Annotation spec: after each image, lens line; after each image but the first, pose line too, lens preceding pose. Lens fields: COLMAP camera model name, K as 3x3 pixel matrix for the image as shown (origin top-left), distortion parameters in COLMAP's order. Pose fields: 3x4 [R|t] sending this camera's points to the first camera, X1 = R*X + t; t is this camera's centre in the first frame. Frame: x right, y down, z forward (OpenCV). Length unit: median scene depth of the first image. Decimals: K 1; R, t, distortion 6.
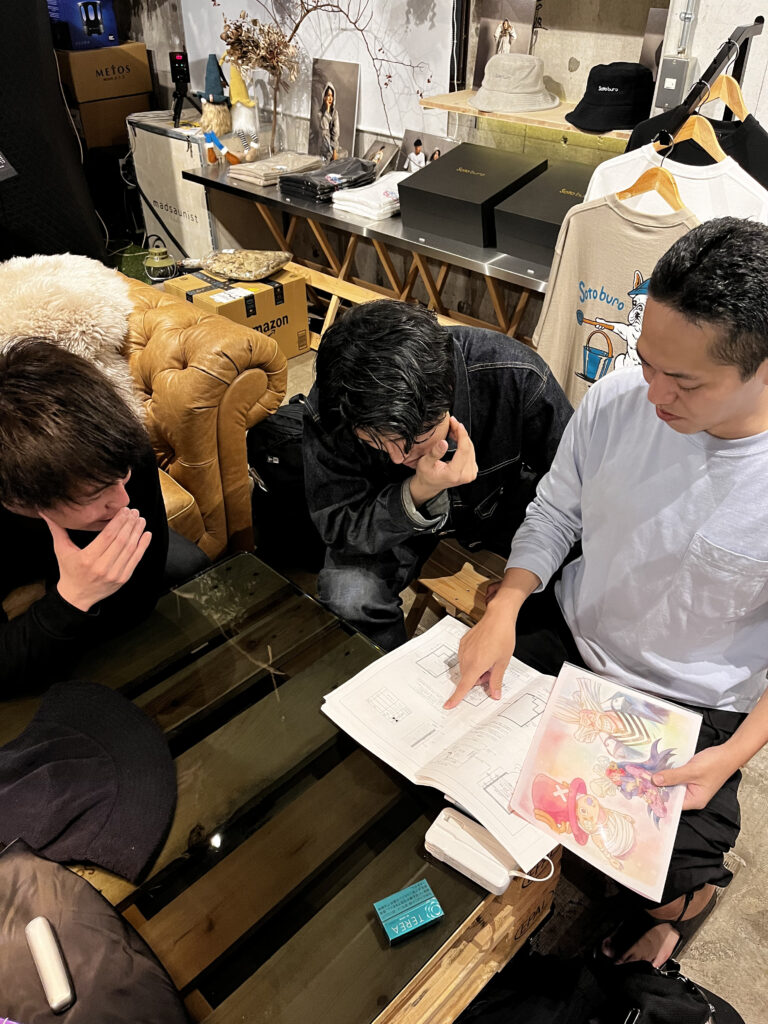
lens RADIAL K [[803.4, 0, 383.3], [0, 803.4, 513.6], [0, 0, 1]] dist [-0.002846, -0.004385]
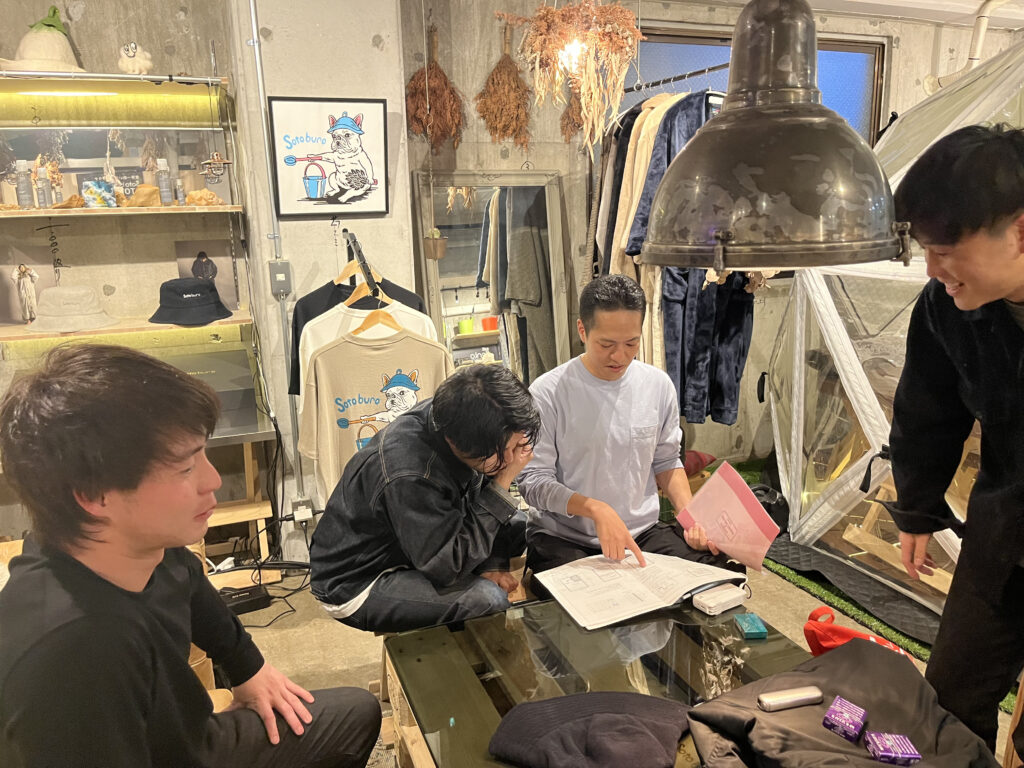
lens RADIAL K [[803.4, 0, 511.5], [0, 803.4, 383.3], [0, 0, 1]] dist [-0.002846, -0.004385]
pose [[0.406466, -0.211581, 0.888830, -0.625198], [0.559631, 0.826628, -0.059148, -0.047942], [-0.722217, 0.521459, 0.454404, 0.115284]]
